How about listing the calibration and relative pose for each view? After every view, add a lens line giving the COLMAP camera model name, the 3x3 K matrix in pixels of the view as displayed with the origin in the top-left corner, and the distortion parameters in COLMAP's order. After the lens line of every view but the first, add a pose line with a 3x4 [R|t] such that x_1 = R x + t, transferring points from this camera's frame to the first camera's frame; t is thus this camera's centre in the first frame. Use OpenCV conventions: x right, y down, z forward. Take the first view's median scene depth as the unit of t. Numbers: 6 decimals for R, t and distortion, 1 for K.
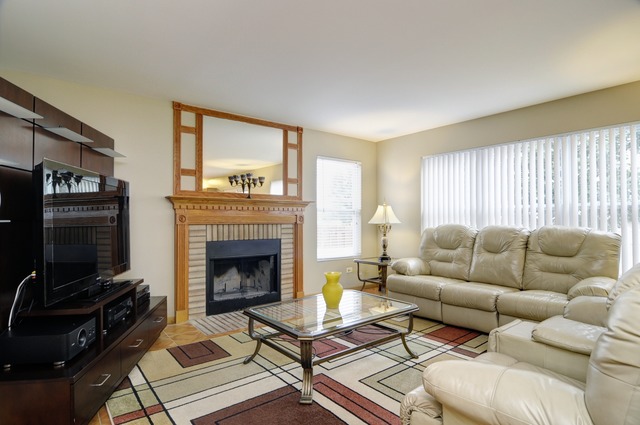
lens RADIAL K [[340.2, 0, 319.0], [0, 340.2, 215.5], [0, 0, 1]] dist [-0.012329, -0.010083]
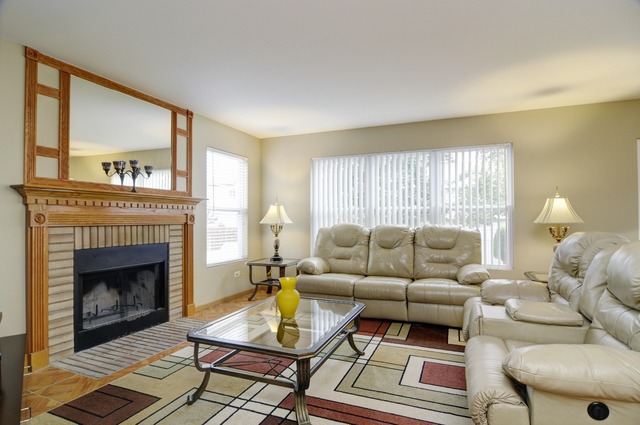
lens RADIAL K [[340.2, 0, 319.0], [0, 340.2, 215.5], [0, 0, 1]] dist [-0.012329, -0.010083]
pose [[0.872011, 0.004098, 0.489469, -0.226304], [-0.004445, 0.999990, -0.000454, 0.001239], [-0.489466, -0.001780, 0.872021, 0.118916]]
